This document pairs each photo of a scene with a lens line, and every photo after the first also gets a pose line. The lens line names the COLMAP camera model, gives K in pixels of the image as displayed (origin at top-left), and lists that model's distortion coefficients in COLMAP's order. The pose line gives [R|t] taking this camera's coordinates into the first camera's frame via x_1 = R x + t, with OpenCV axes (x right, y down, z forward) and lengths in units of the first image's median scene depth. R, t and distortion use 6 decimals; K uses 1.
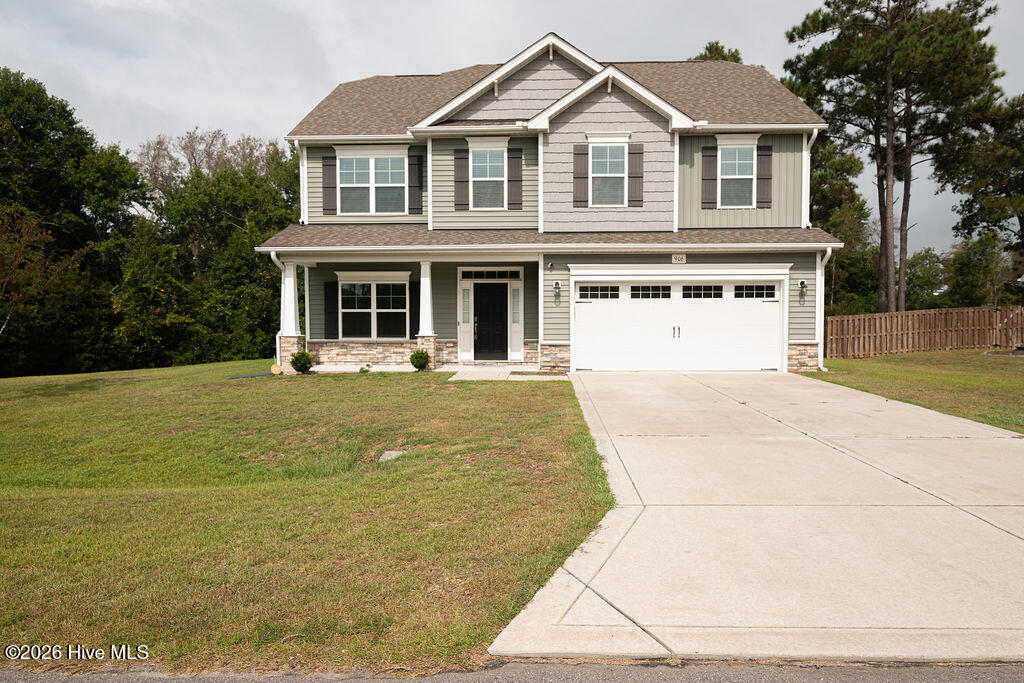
lens RADIAL K [[645.7, 0, 512.0], [0, 645.7, 341.5], [0, 0, 1]] dist [-0.006923, 0.002139]
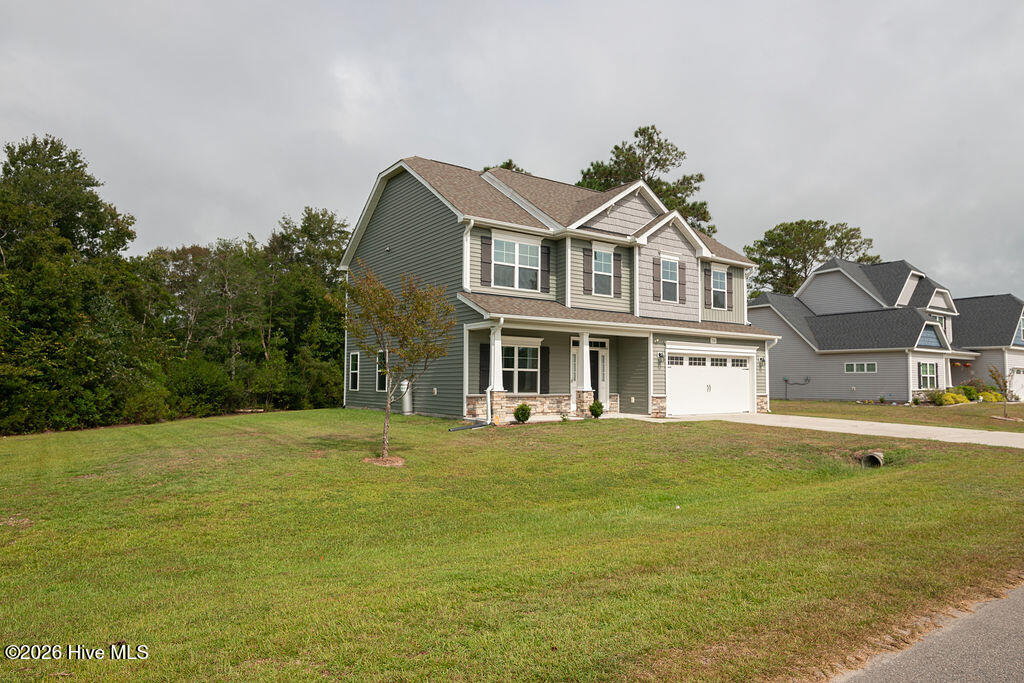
lens RADIAL K [[625.8, 0, 512.0], [0, 625.8, 341.5], [0, 0, 1]] dist [-0.001201, 0.000367]
pose [[0.798211, 0.045979, 0.600621, -0.959313], [0.008356, 0.996142, -0.087362, 0.000885], [-0.602321, 0.074752, 0.794747, 0.093156]]
